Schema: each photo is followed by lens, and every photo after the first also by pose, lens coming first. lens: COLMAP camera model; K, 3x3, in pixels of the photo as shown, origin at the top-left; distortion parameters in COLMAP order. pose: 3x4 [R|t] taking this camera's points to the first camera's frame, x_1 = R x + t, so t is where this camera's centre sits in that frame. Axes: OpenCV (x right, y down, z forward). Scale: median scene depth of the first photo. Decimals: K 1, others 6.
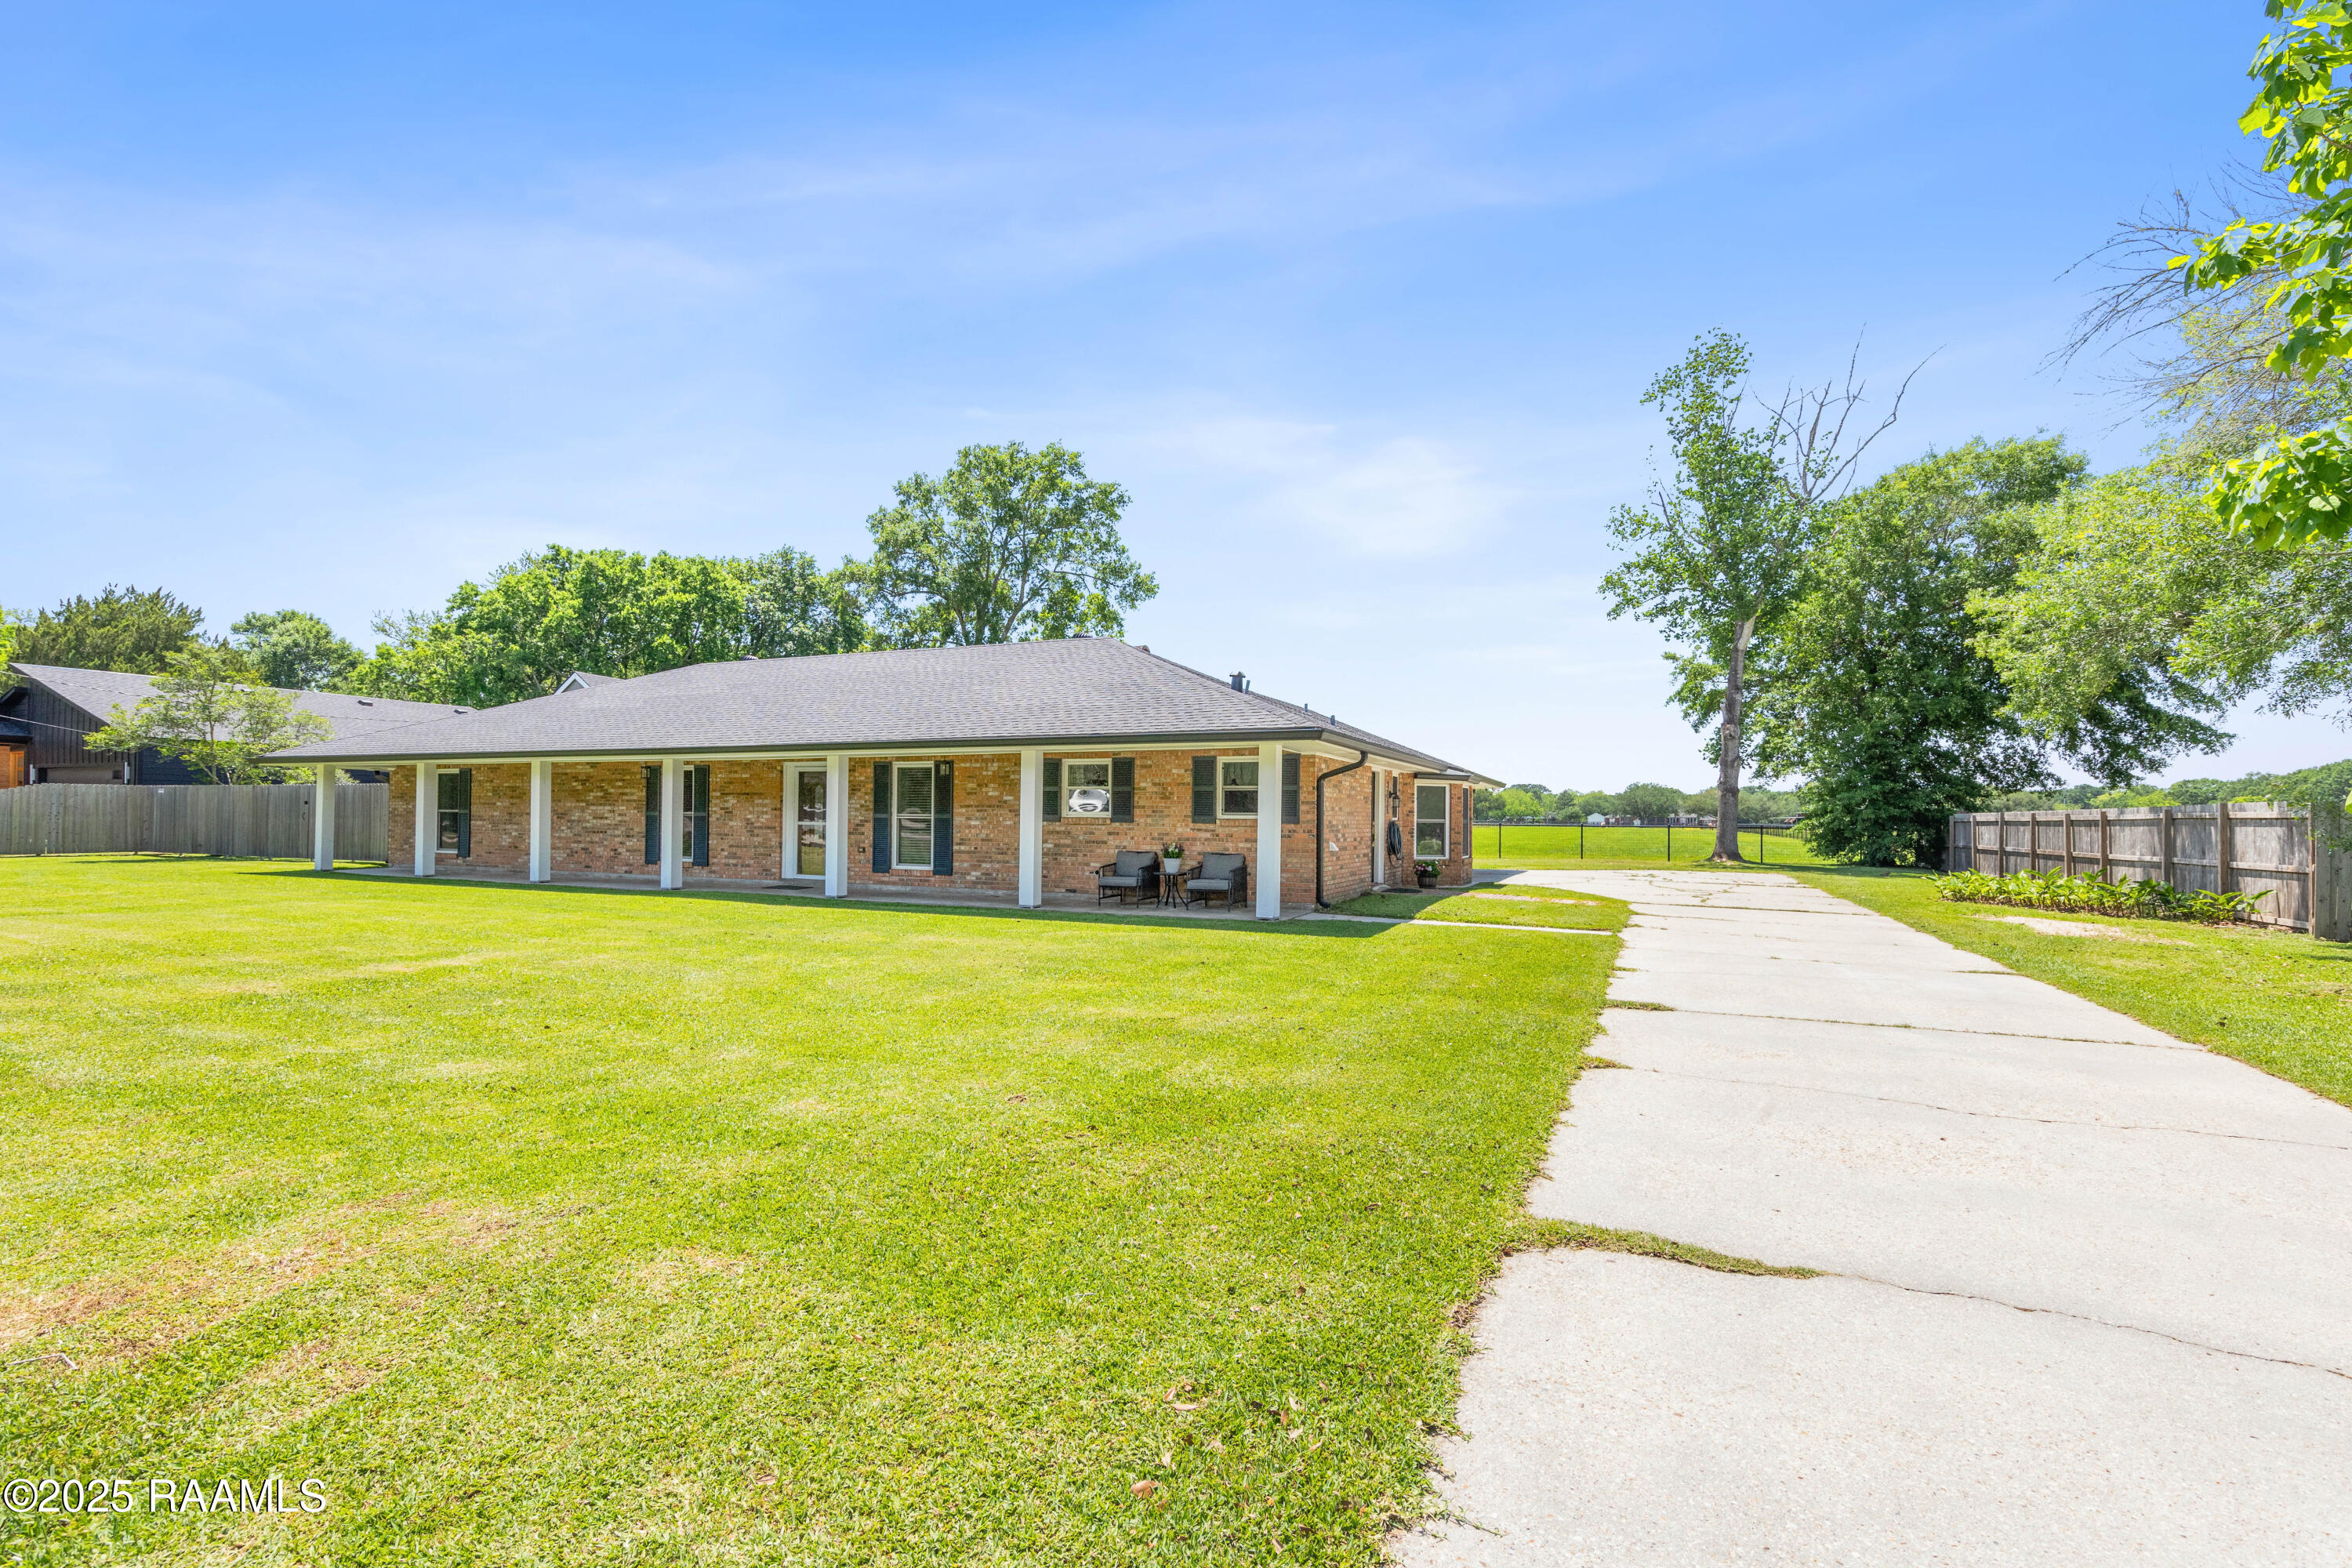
lens RADIAL K [[1051.1, 0, 1181.7], [0, 1051.1, 817.8], [0, 0, 1]] dist [0.015568, -0.001705]
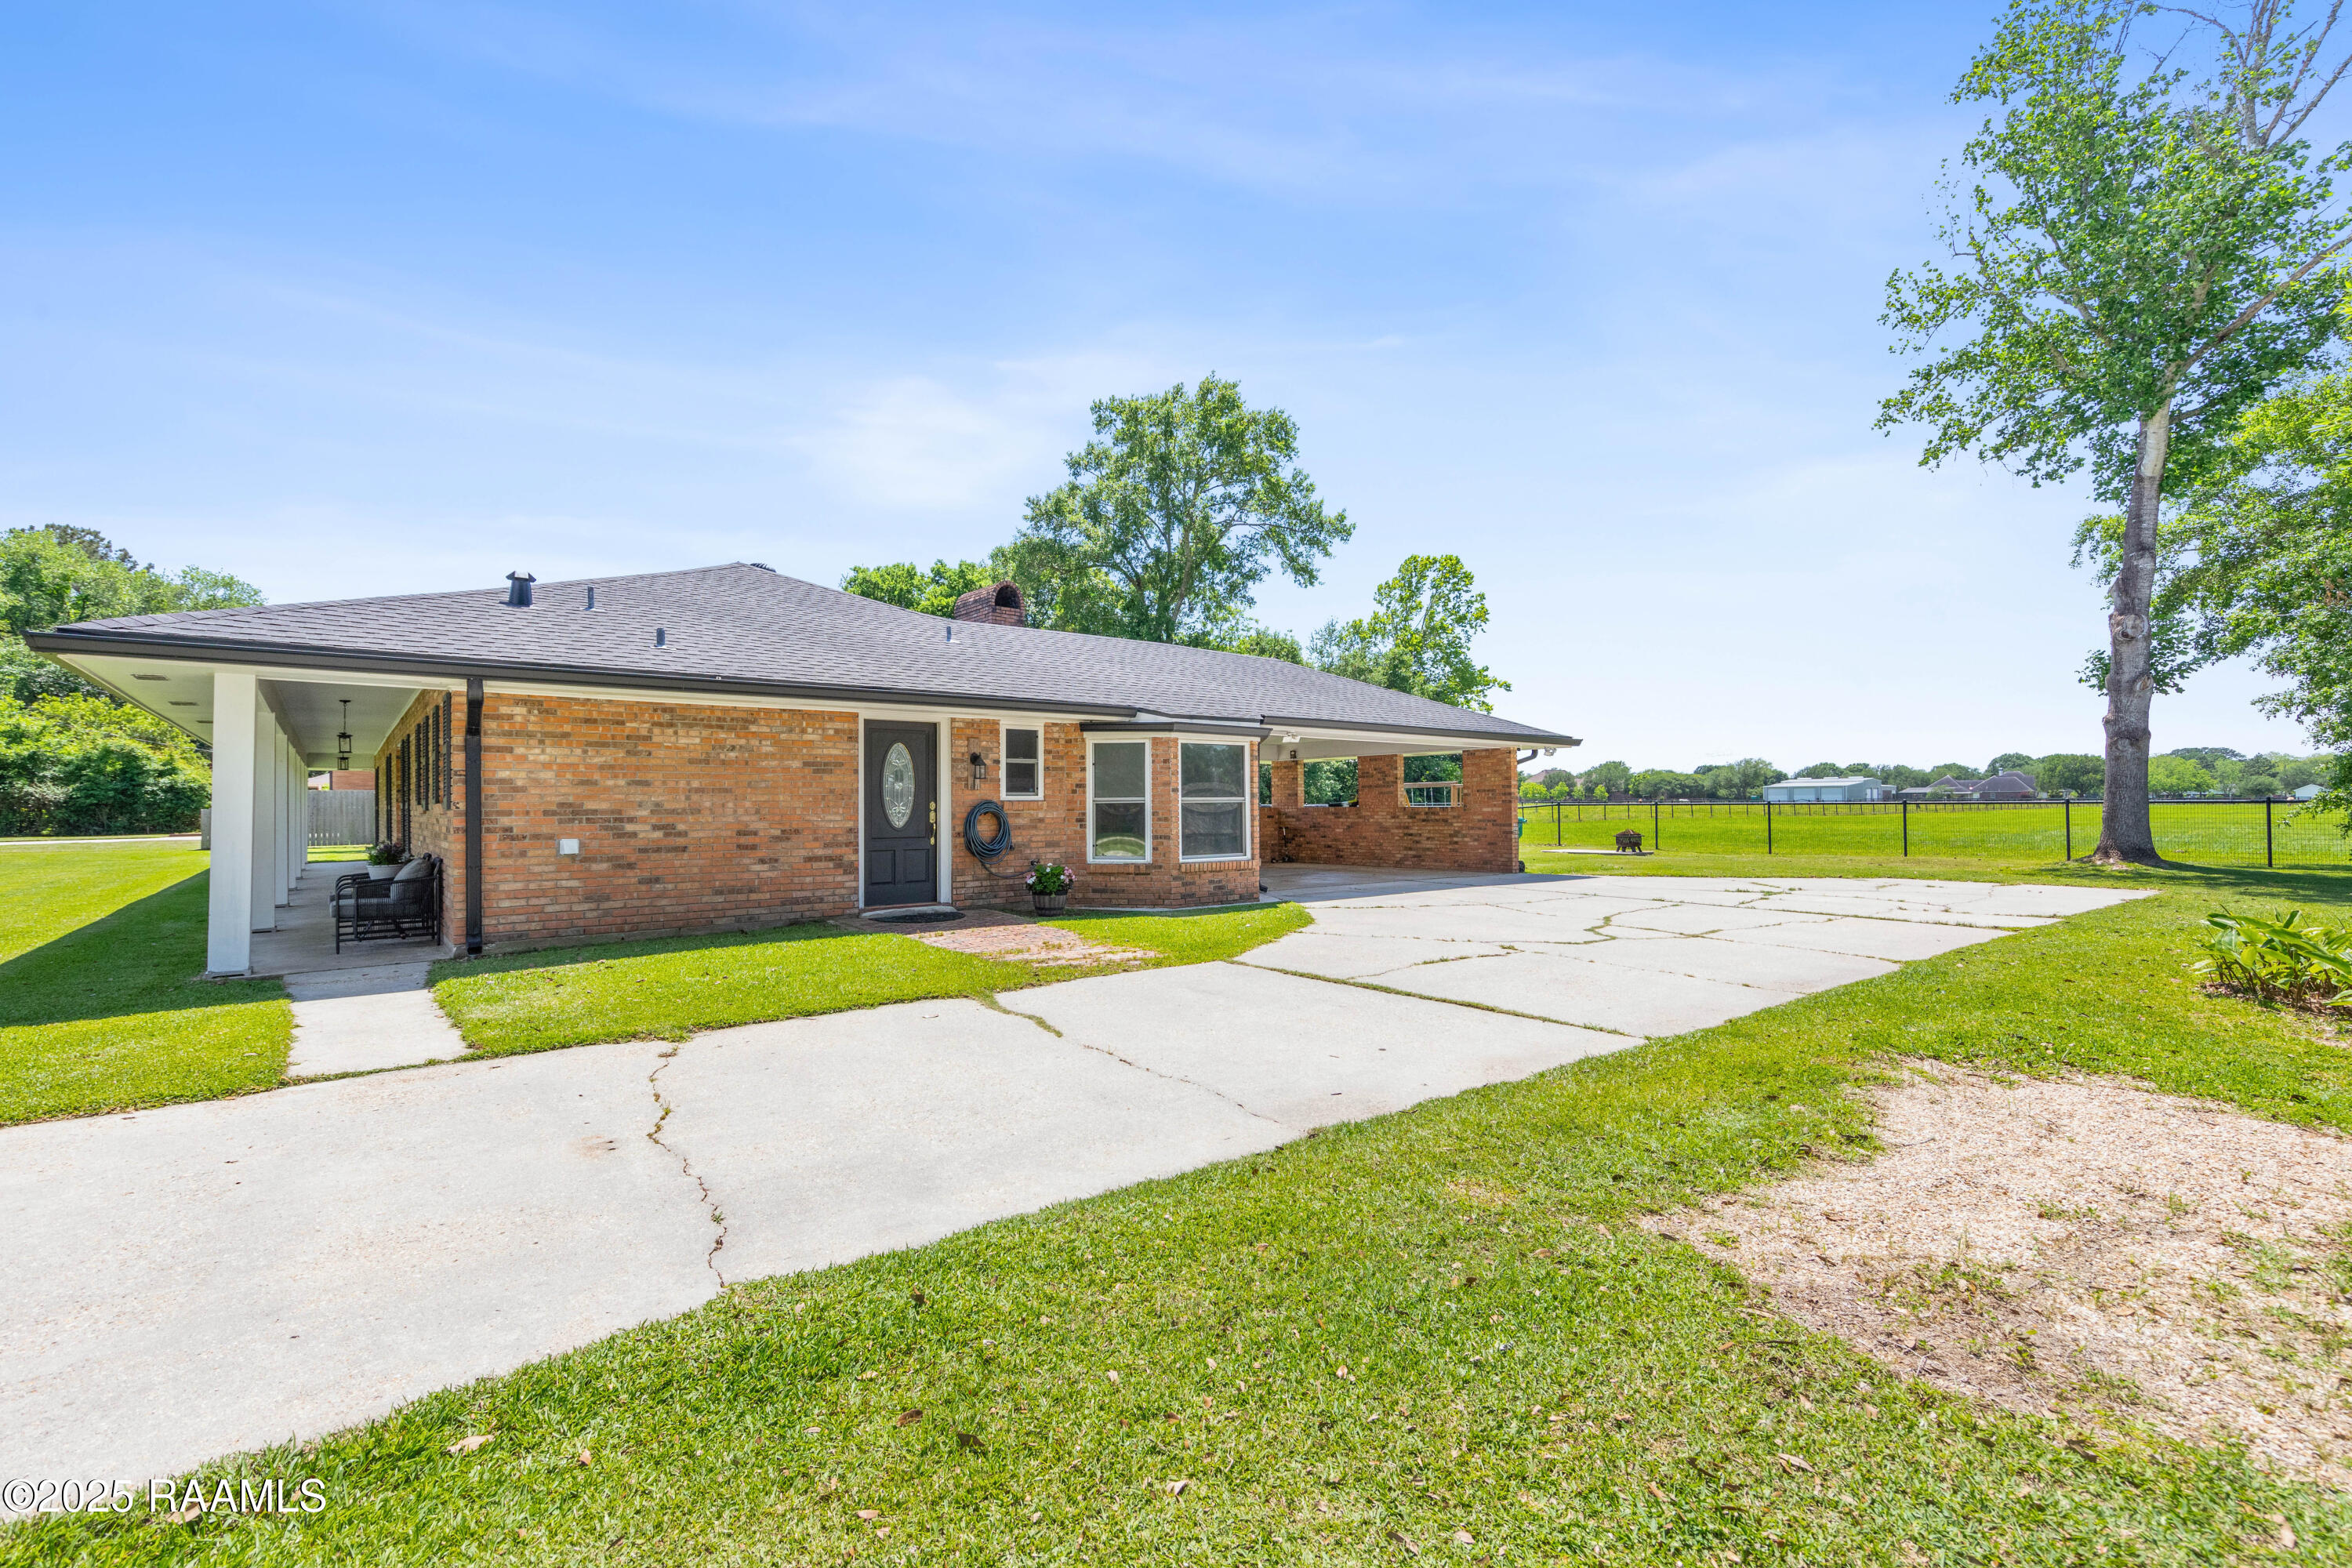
lens RADIAL K [[1051.1, 0, 1177.4], [0, 1051.1, 778.5], [0, 0, 1]] dist [0.015568, -0.001705]
pose [[0.893296, -0.028226, -0.448581, 0.477591], [0.016256, 0.999402, -0.030514, 0.008095], [0.449174, 0.019966, 0.893221, 0.417535]]
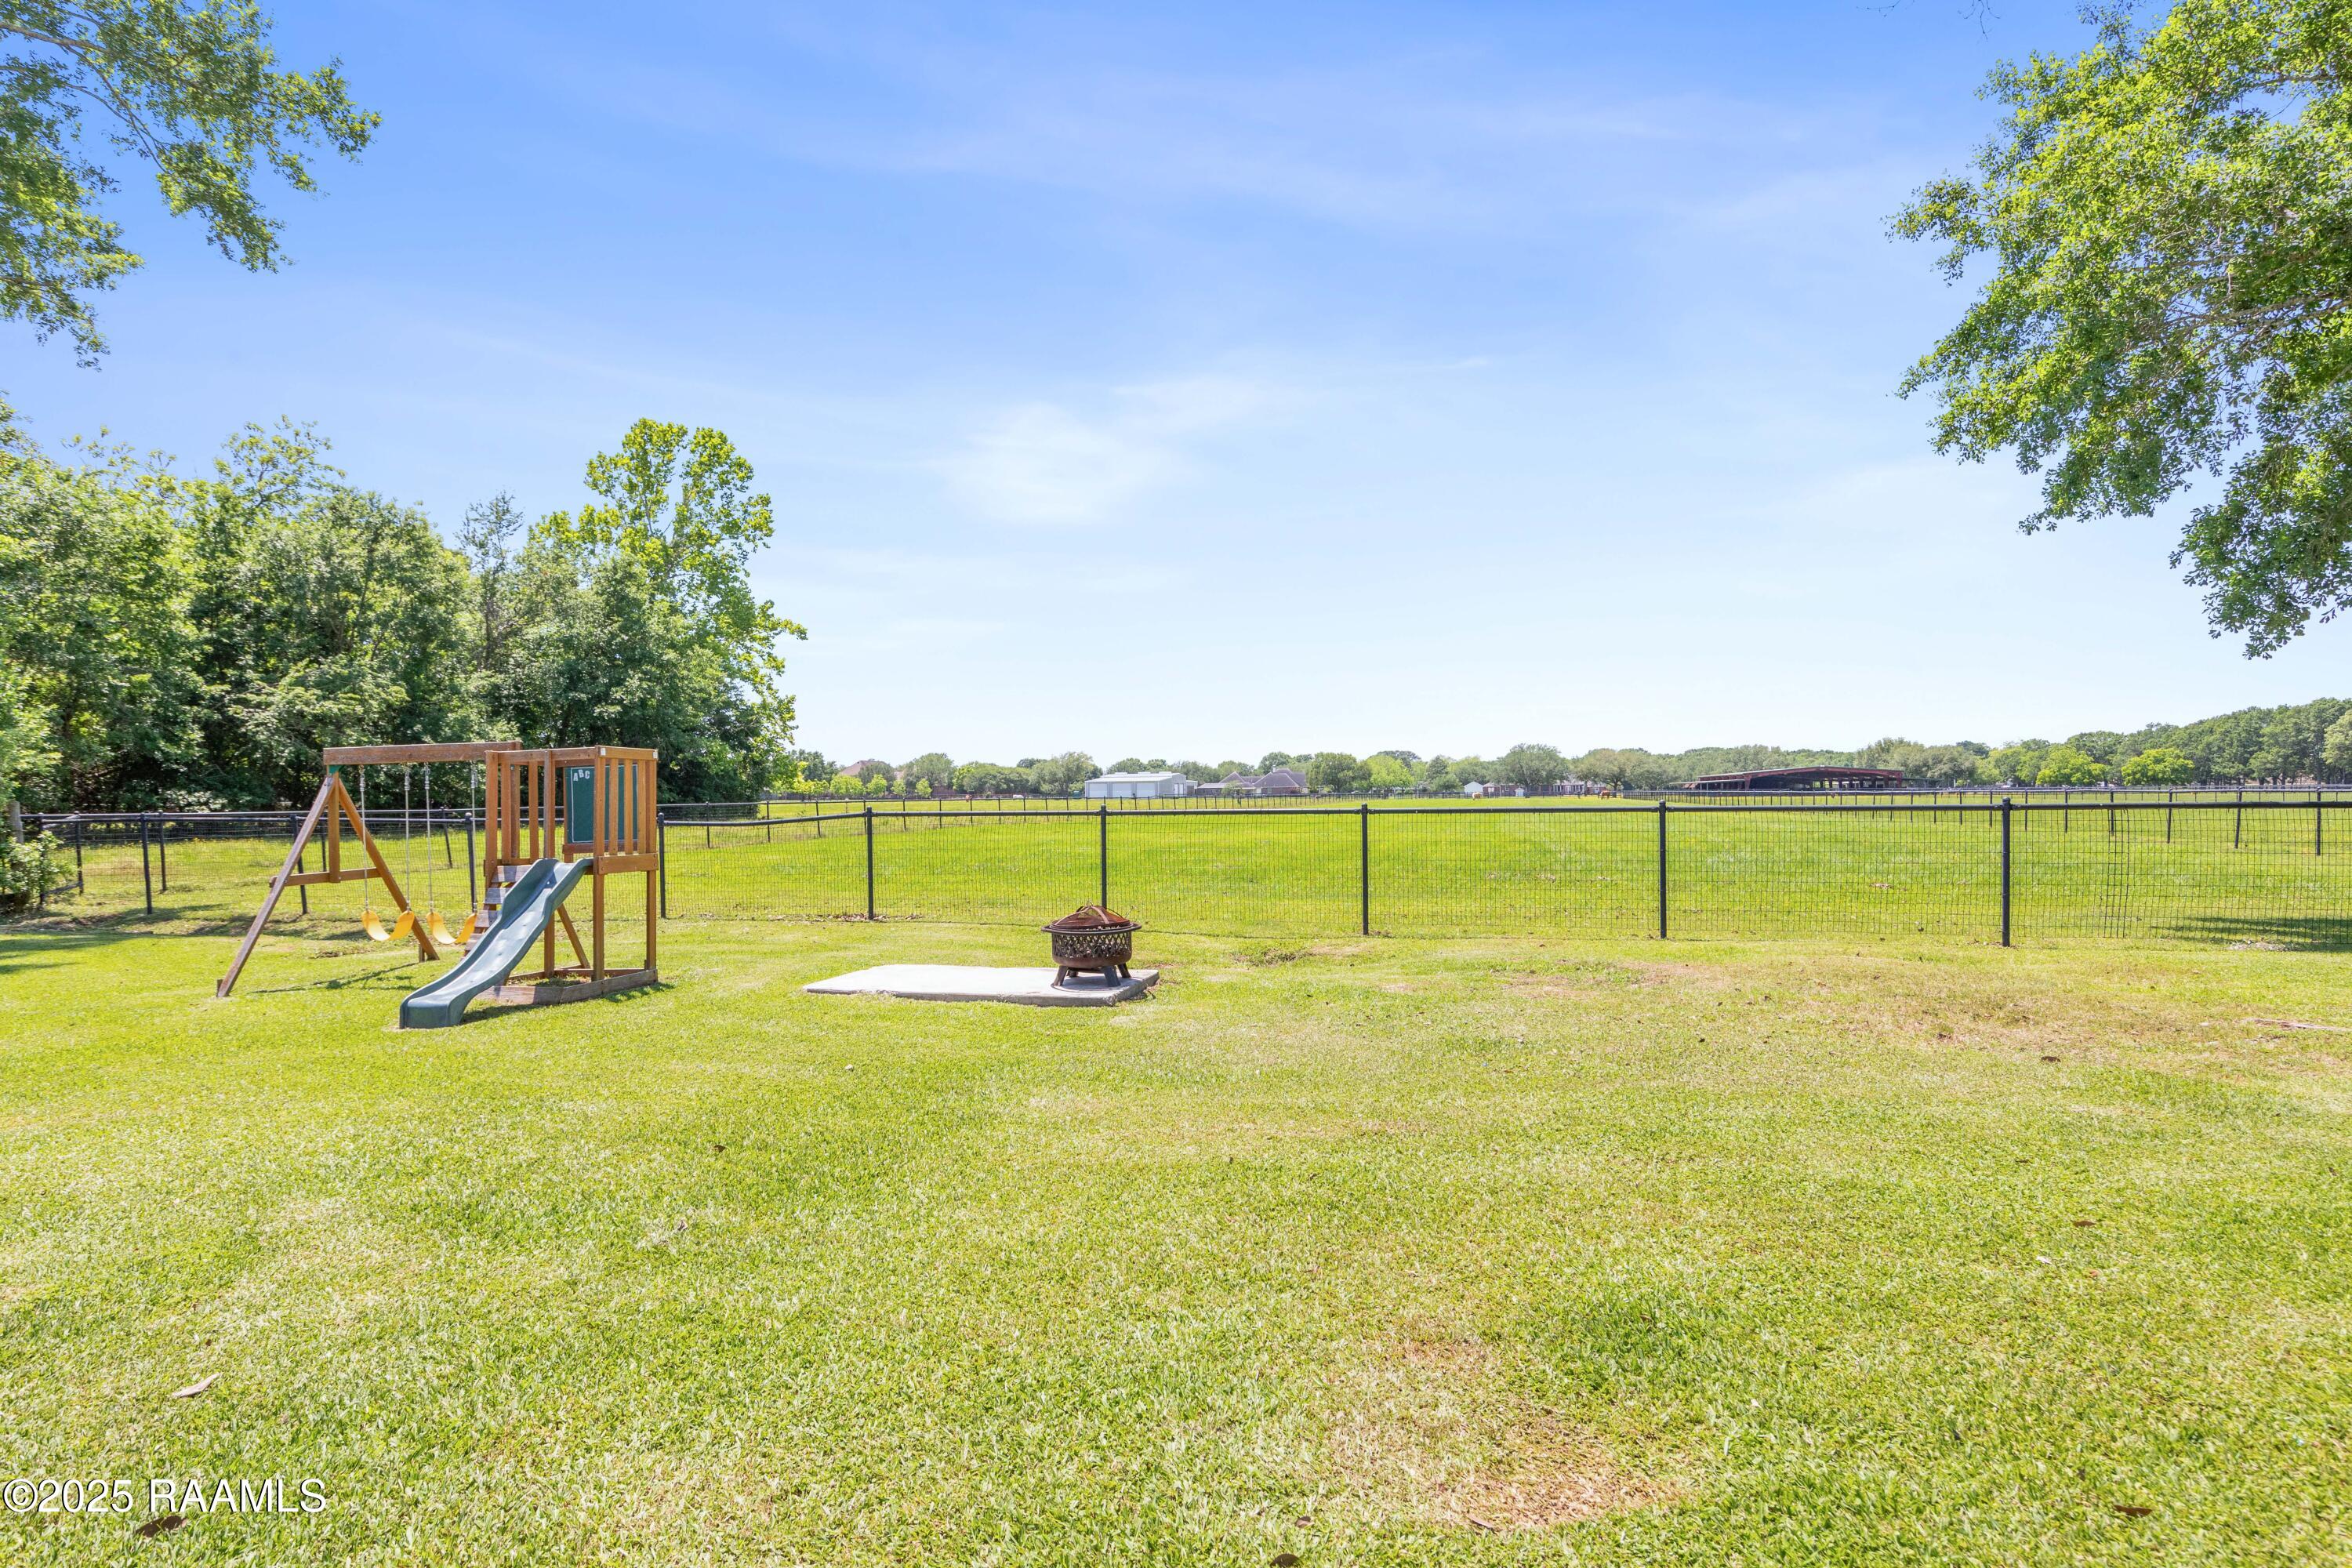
lens RADIAL K [[1163.4, 0, 1181.0], [0, 1163.4, 836.2], [0, 0, 1]] dist [-0.000498, 0.001391]
pose [[0.990392, -0.025931, 0.135833, 0.380182], [0.021169, 0.999113, 0.036388, 0.000960], [-0.136656, -0.033163, 0.990063, 1.270485]]
